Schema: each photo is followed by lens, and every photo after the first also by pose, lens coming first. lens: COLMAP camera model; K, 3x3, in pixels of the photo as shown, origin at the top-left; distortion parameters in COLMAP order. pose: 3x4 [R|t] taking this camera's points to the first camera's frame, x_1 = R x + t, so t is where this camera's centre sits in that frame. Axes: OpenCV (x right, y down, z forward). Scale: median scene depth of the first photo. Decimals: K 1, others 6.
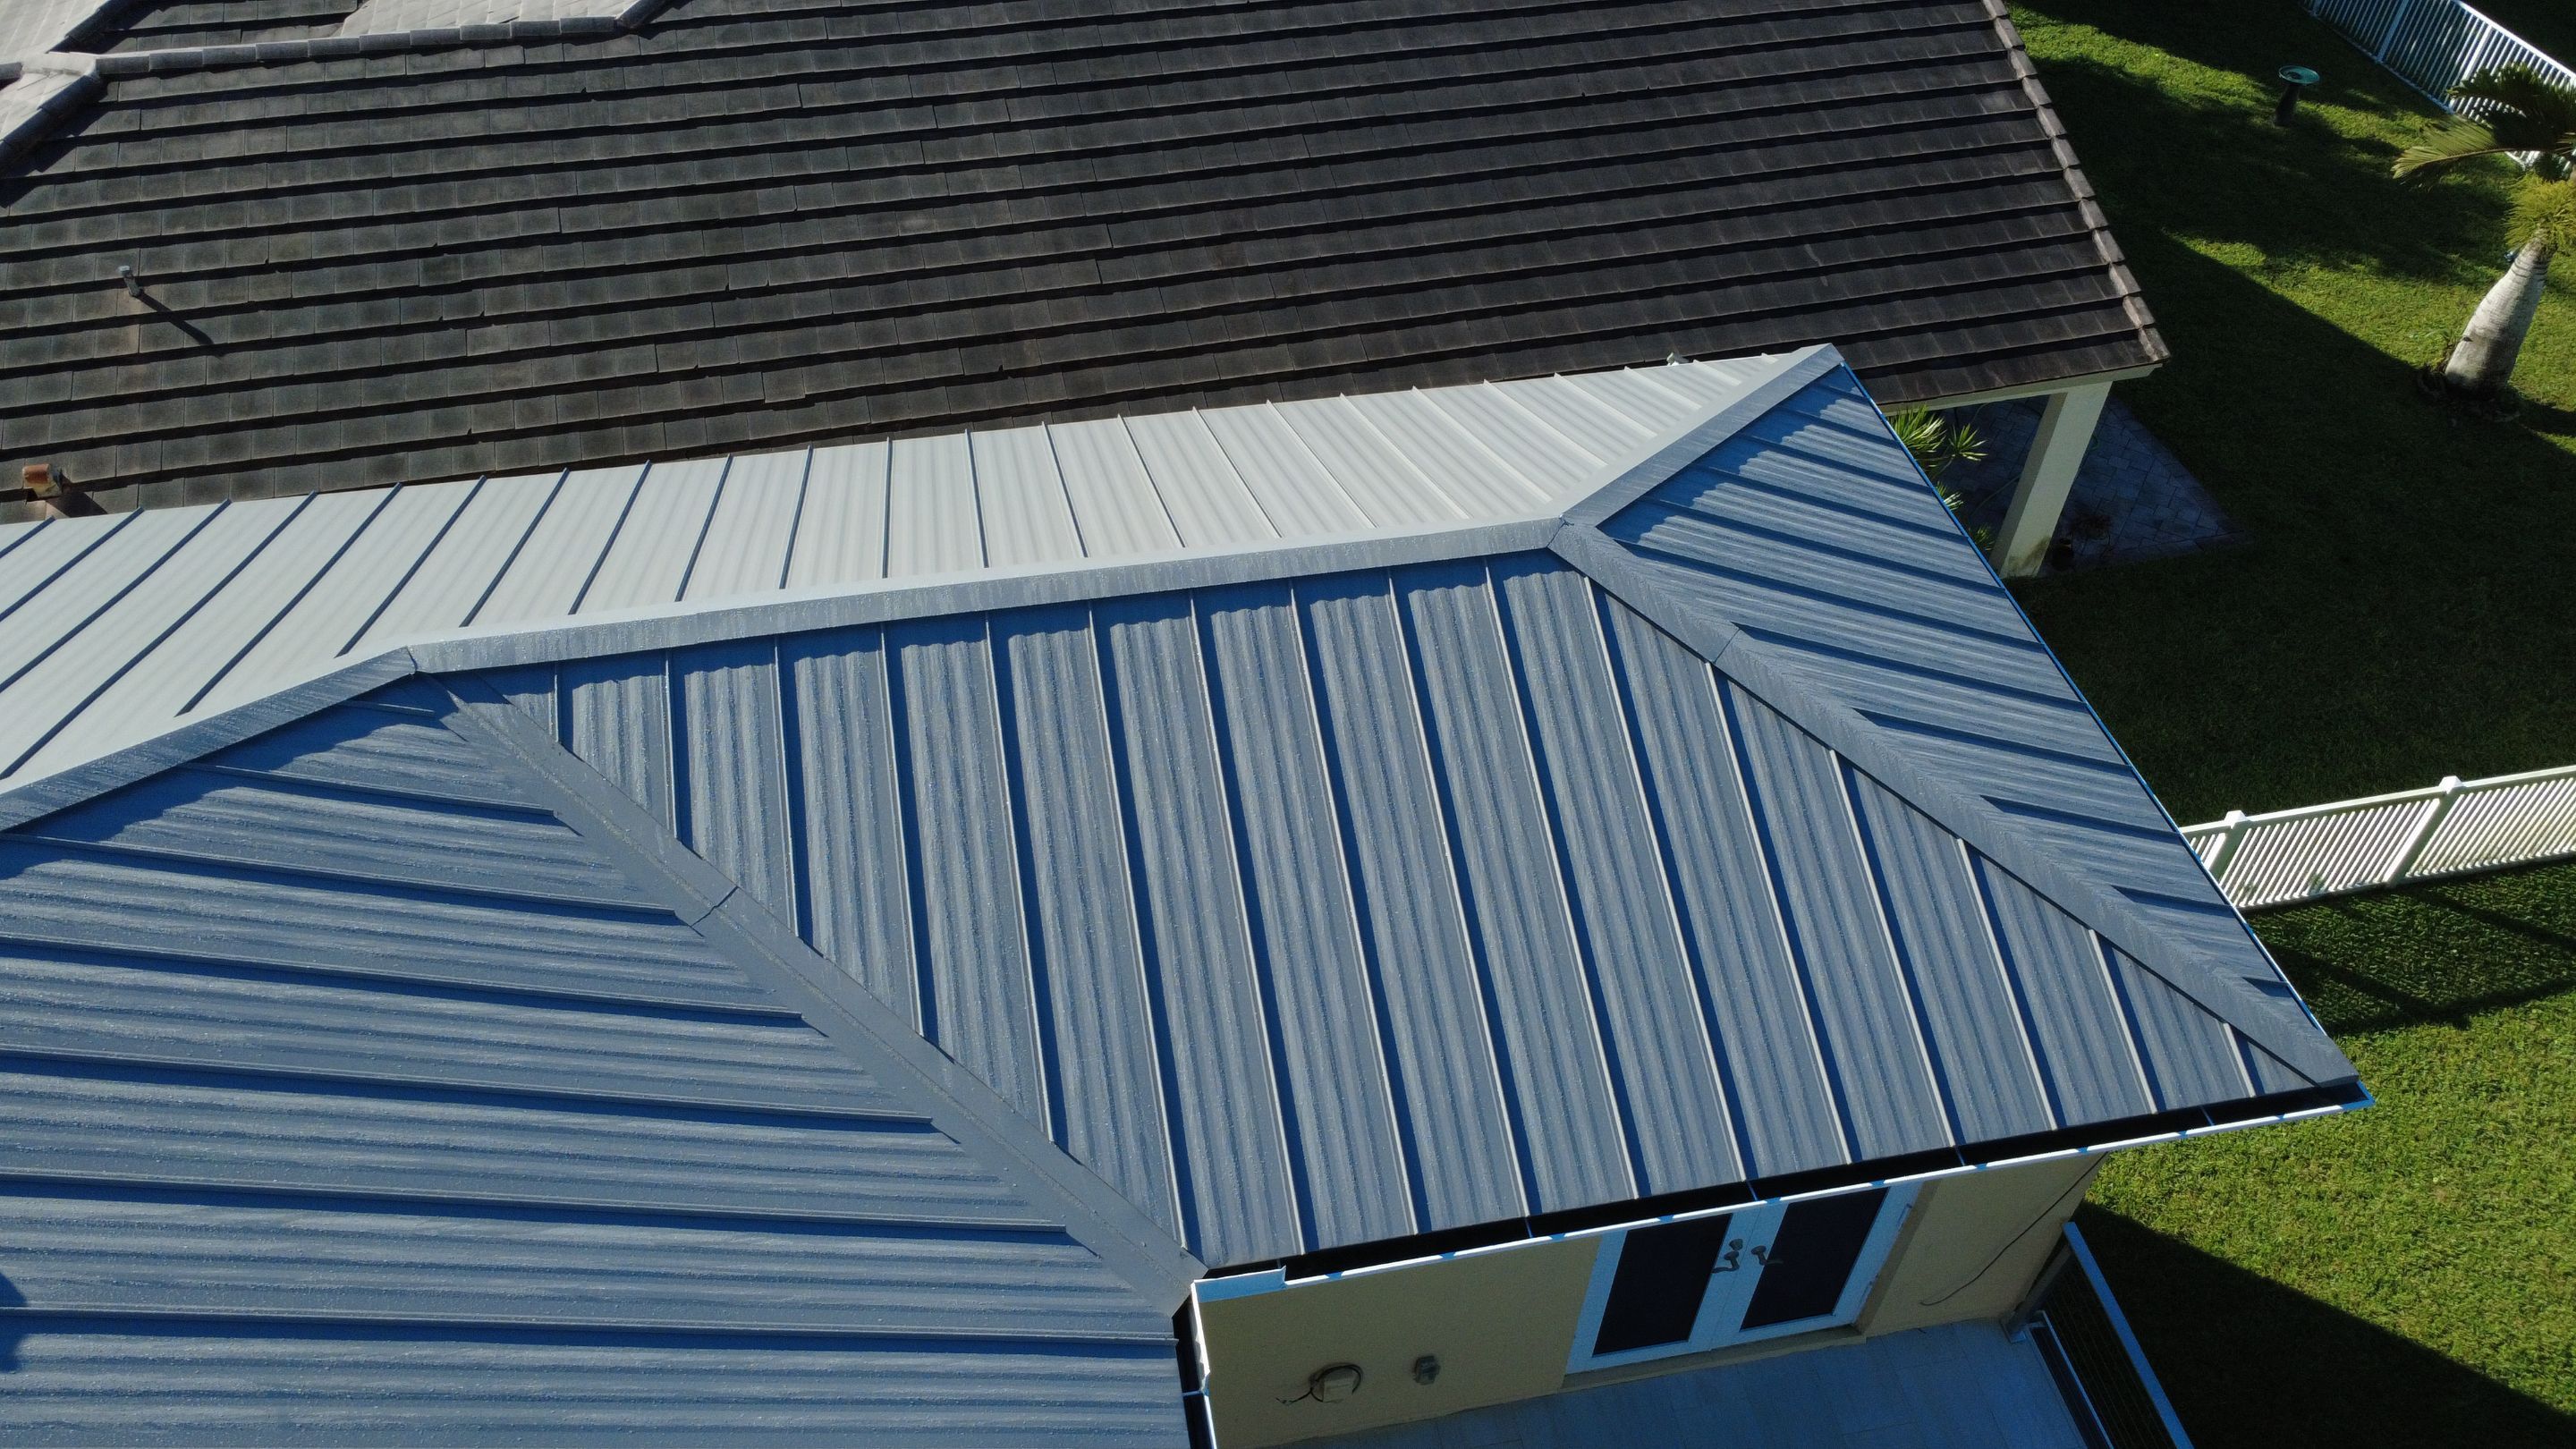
lens RADIAL K [[1856.5, 0, 1288.0], [0, 1856.5, 724.5], [0, 0, 1]] dist [-0.003810, 0.002526]
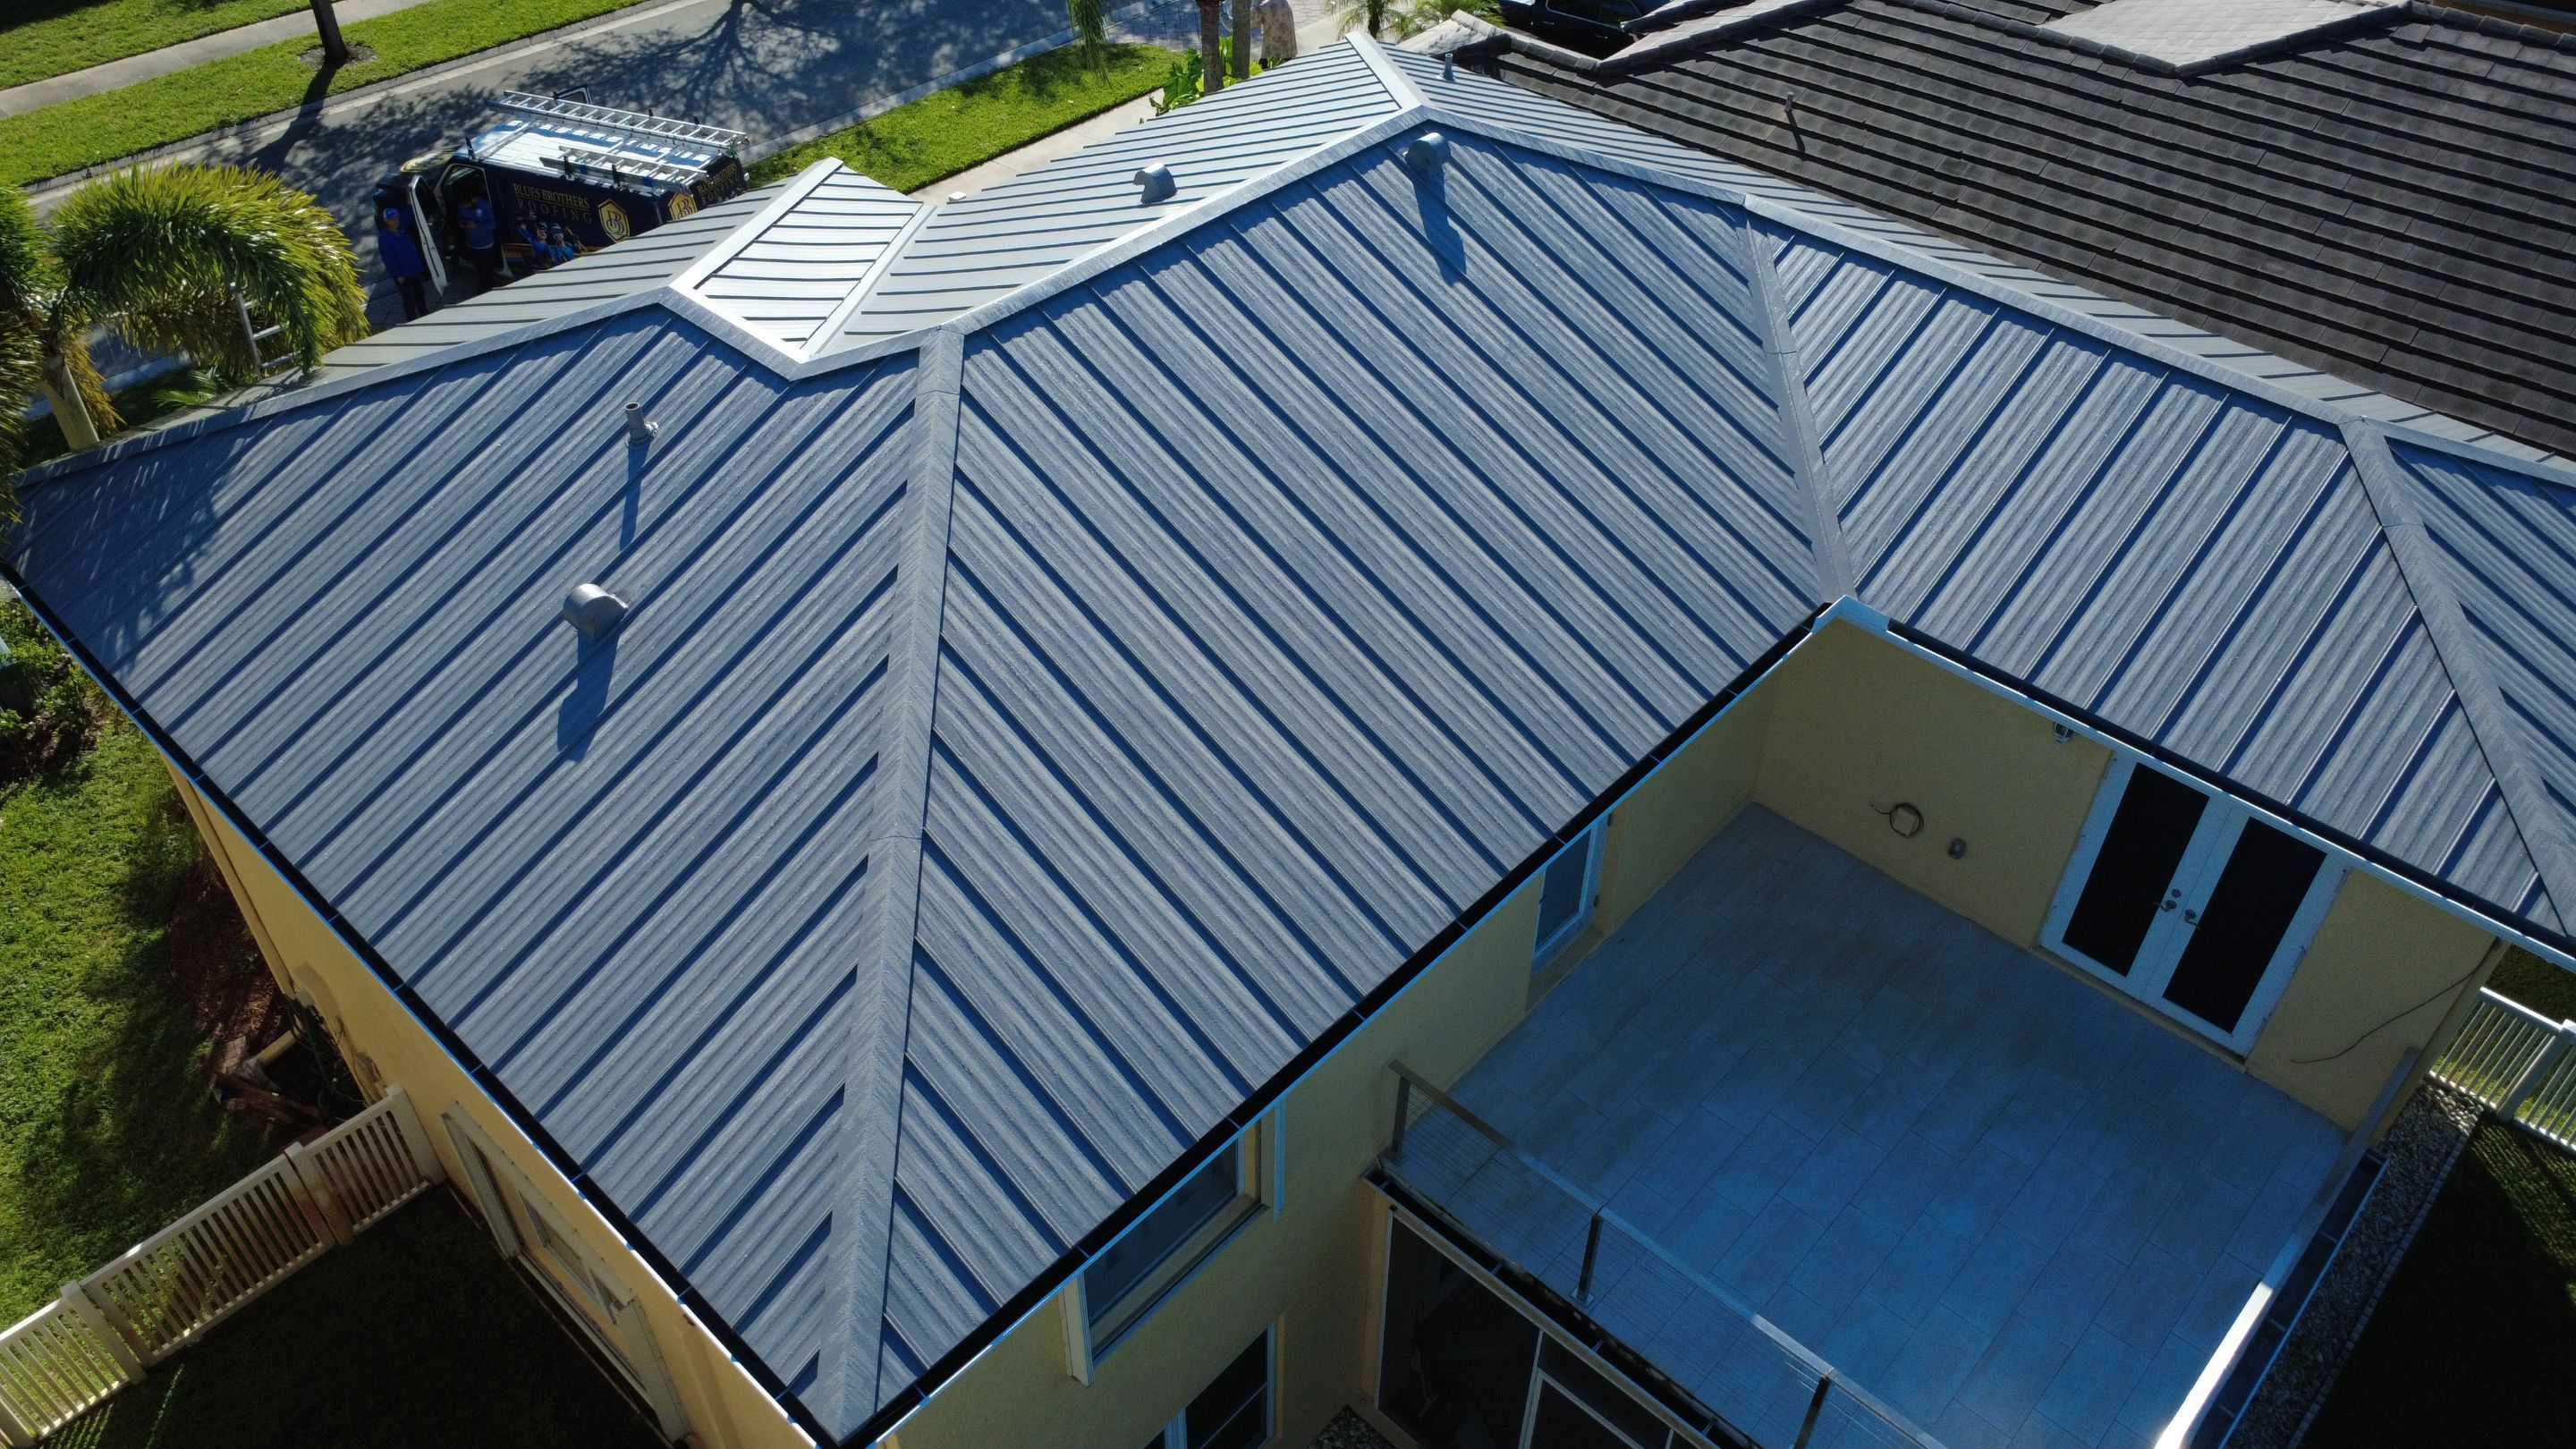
lens RADIAL K [[1856.5, 0, 1288.0], [0, 1856.5, 724.5], [0, 0, 1]] dist [-0.003810, 0.002526]
pose [[0.588881, 0.522260, -0.616817, 0.380323], [-0.565910, 0.811317, 0.146663, 0.201495], [0.577031, 0.262696, 0.773322, -0.341139]]
